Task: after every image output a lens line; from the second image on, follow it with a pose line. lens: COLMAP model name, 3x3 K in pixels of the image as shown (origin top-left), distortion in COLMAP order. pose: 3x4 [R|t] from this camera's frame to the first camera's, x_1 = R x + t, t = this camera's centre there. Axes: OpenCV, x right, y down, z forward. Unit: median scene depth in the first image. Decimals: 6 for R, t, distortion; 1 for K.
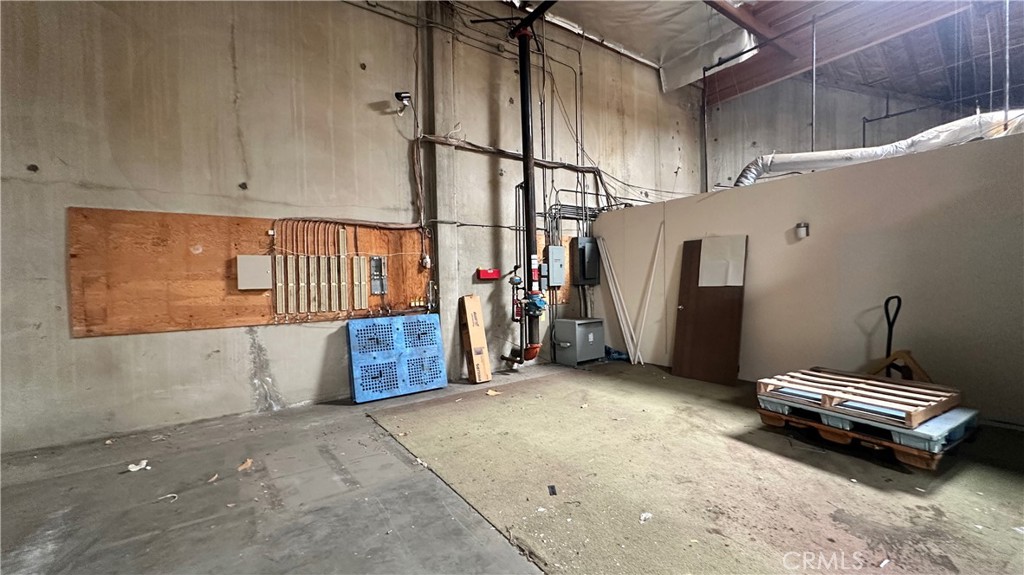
lens RADIAL K [[412.3, 0, 512.0], [0, 412.3, 287.5], [0, 0, 1]] dist [0.000900, 0.000260]
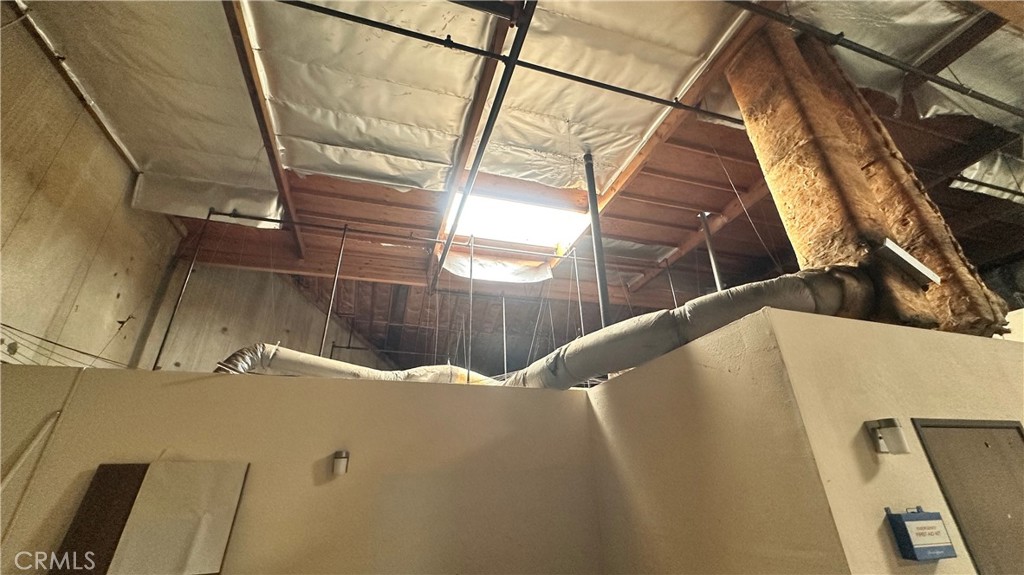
lens RADIAL K [[412.3, 0, 512.0], [0, 412.3, 287.5], [0, 0, 1]] dist [0.000900, 0.000260]
pose [[0.311526, 0.431084, 0.846828, 0.070923], [0.033869, 0.885572, -0.463266, -0.046178], [-0.949634, 0.173000, 0.261279, 0.332944]]
